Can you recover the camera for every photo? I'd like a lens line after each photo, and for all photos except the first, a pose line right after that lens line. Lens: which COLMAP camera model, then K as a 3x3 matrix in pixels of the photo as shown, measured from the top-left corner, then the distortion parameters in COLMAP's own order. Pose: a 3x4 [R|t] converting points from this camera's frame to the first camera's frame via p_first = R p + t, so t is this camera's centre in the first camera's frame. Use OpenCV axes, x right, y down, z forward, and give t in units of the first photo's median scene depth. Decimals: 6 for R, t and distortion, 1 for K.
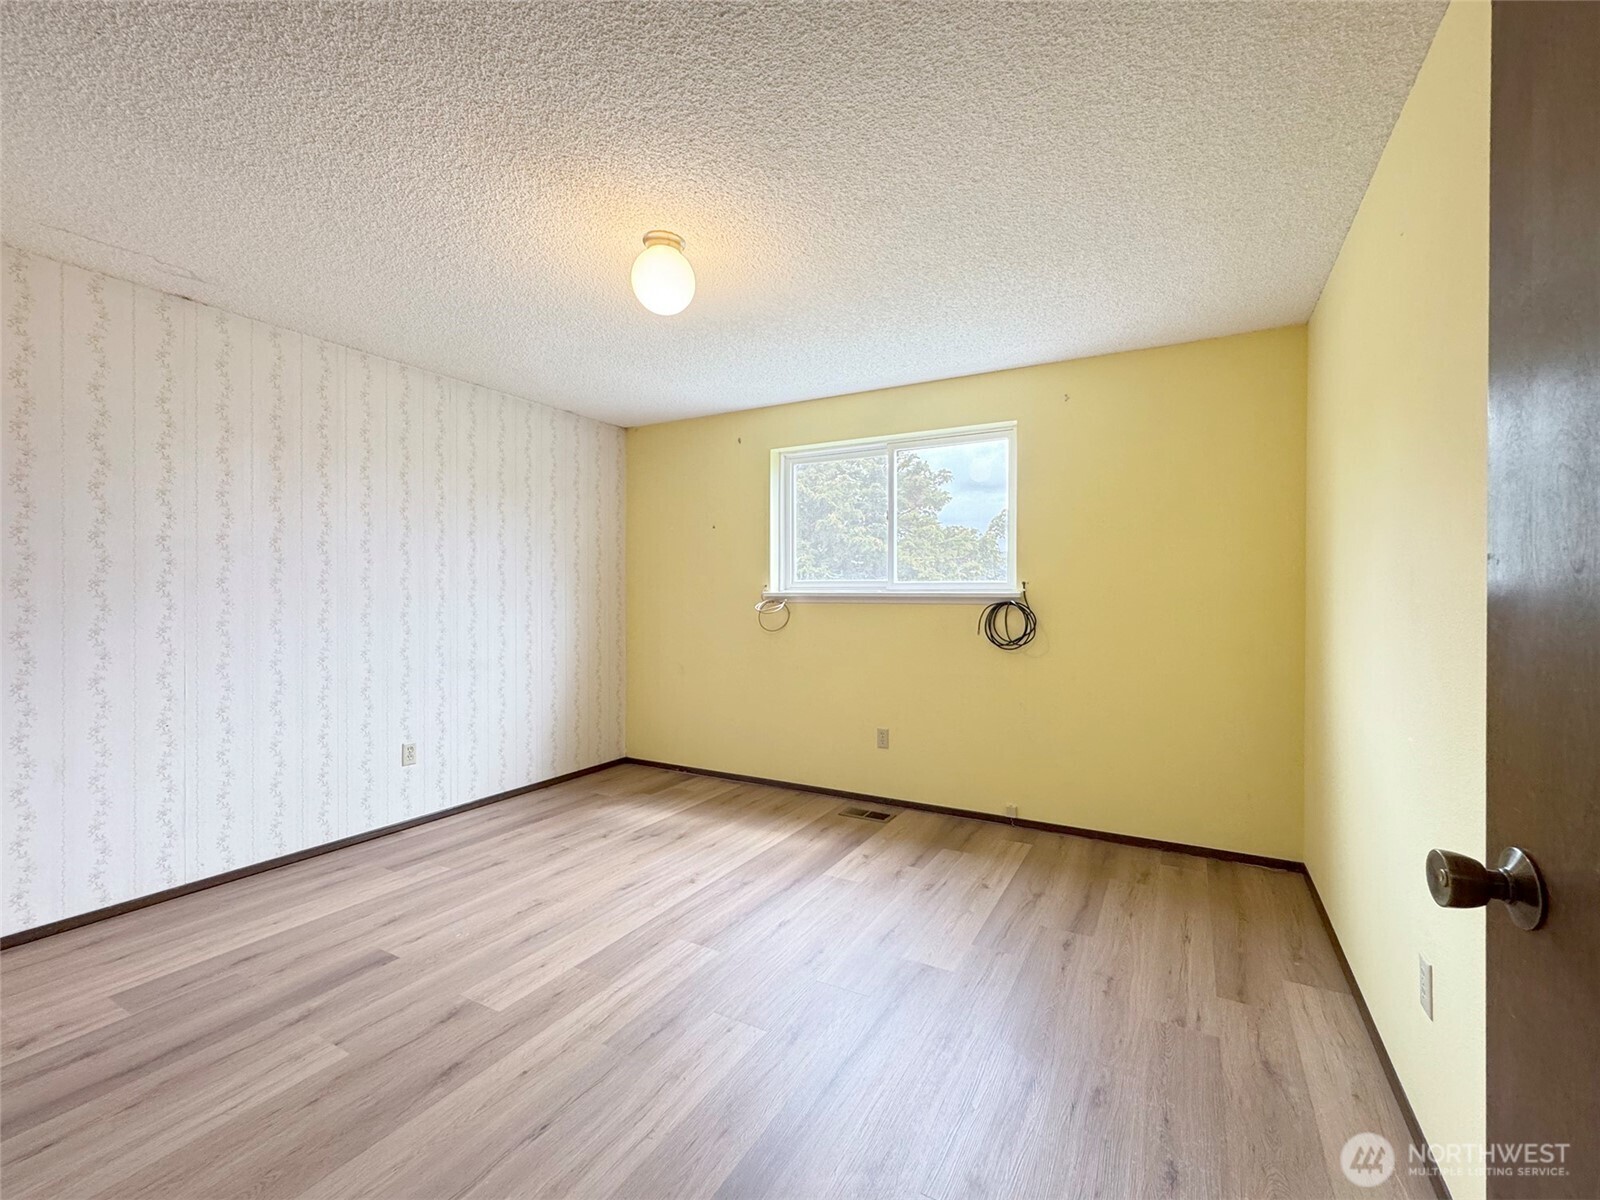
lens RADIAL K [[664.9, 0, 822.0], [0, 664.9, 602.5], [0, 0, 1]] dist [0.001710, 0.000147]
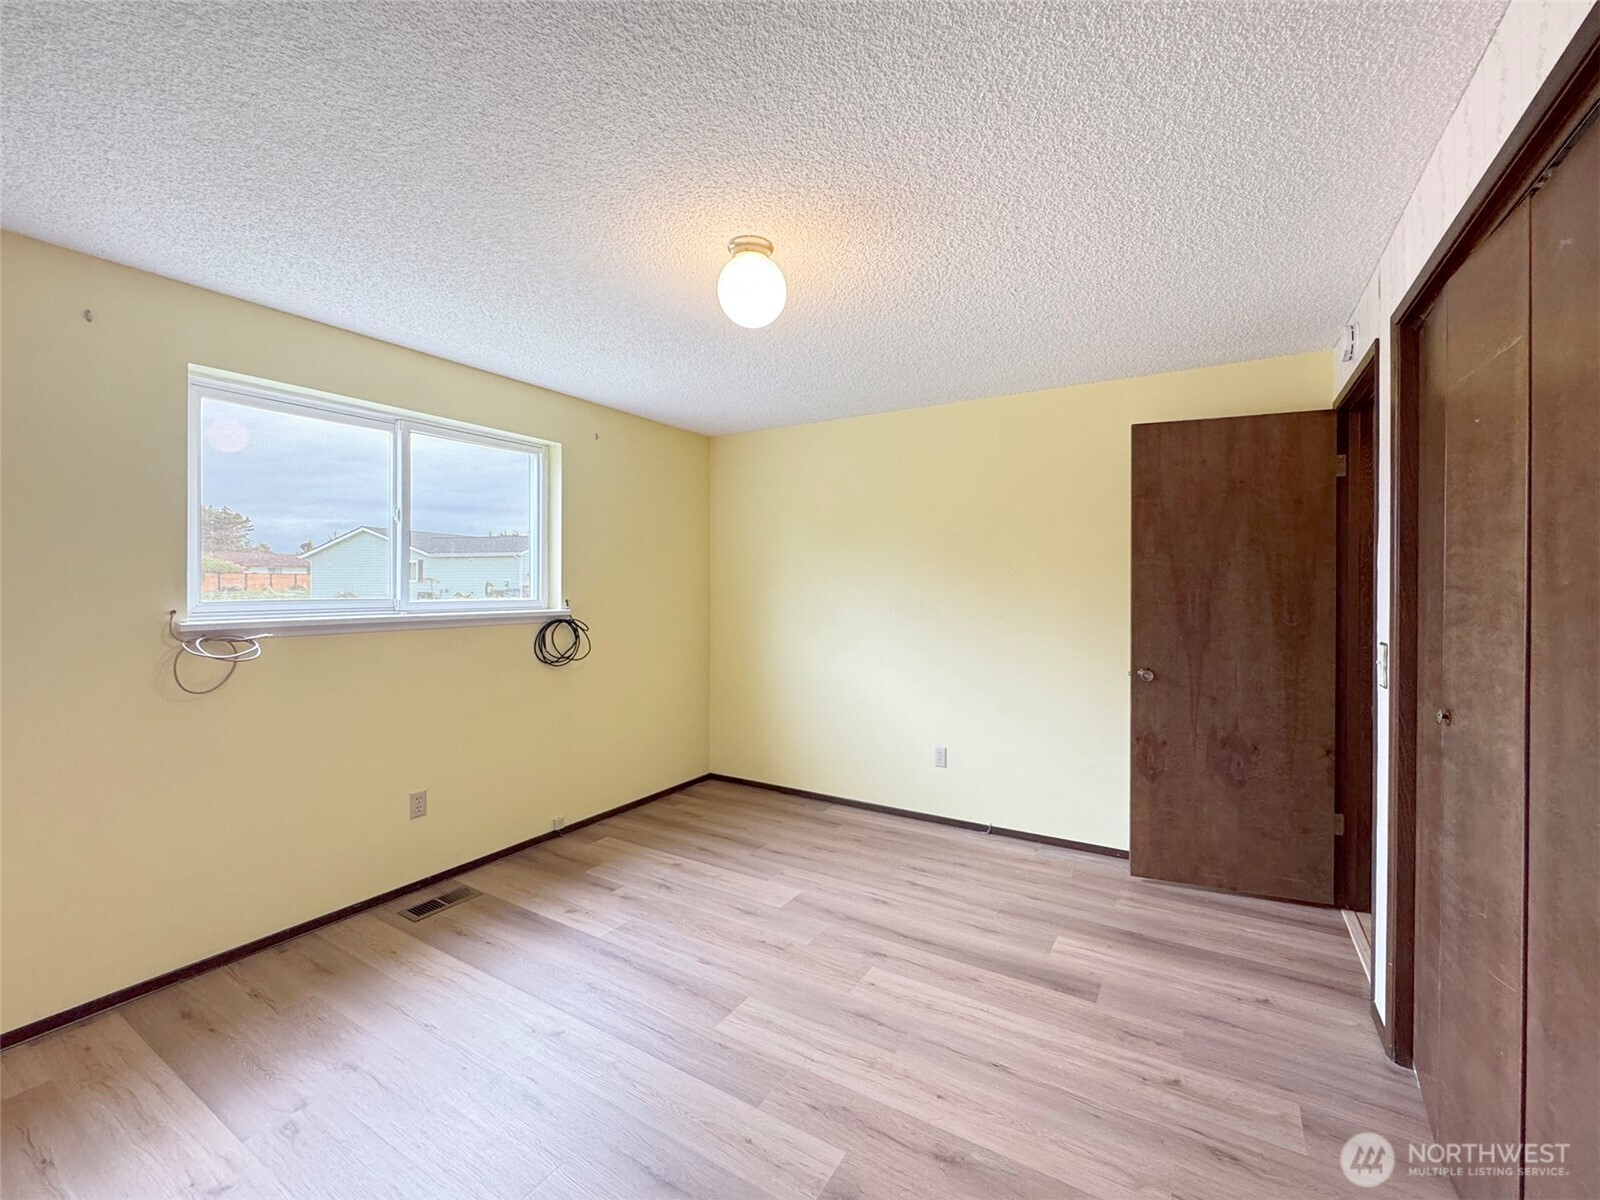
lens RADIAL K [[679.9, 0, 811.1], [0, 679.9, 593.0], [0, 0, 1]] dist [-0.000343, -0.000120]
pose [[0.036151, -0.014441, 0.999242, -0.854261], [0.003409, 0.999892, 0.014327, -0.064228], [-0.999341, 0.002888, 0.036197, 0.650506]]
